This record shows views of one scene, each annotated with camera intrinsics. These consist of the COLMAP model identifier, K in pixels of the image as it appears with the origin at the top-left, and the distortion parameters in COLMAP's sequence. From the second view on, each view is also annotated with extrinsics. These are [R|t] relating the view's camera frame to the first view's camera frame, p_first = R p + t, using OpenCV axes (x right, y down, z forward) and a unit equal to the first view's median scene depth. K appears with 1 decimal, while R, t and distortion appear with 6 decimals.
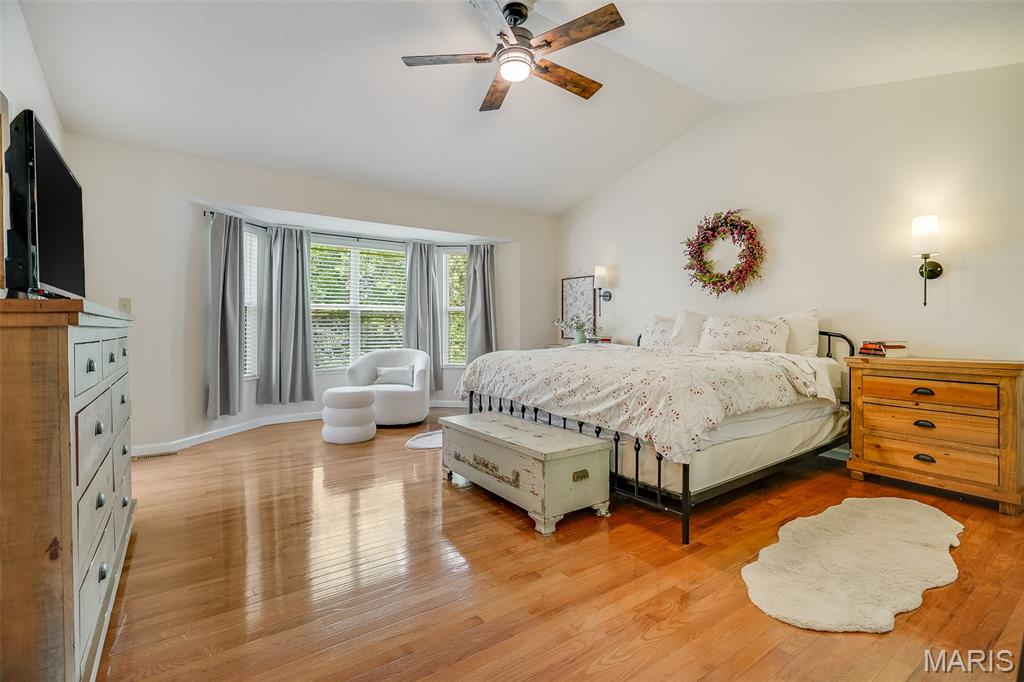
lens RADIAL K [[465.4, 0, 509.8], [0, 465.4, 335.7], [0, 0, 1]] dist [0.009739, 0.001417]
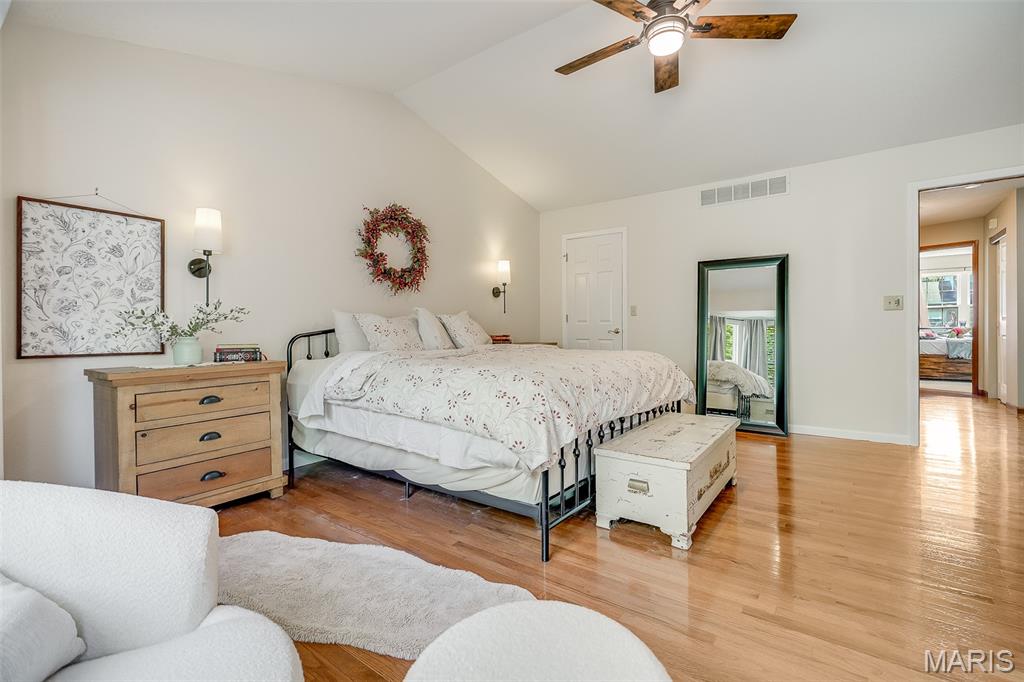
lens RADIAL K [[465.4, 0, 488.4], [0, 465.4, 326.5], [0, 0, 1]] dist [0.009739, 0.001417]
pose [[-0.281398, -0.003378, 0.959585, -0.431323], [0.019349, 0.999771, 0.009194, -0.018786], [-0.959396, 0.021155, -0.281269, 0.917840]]
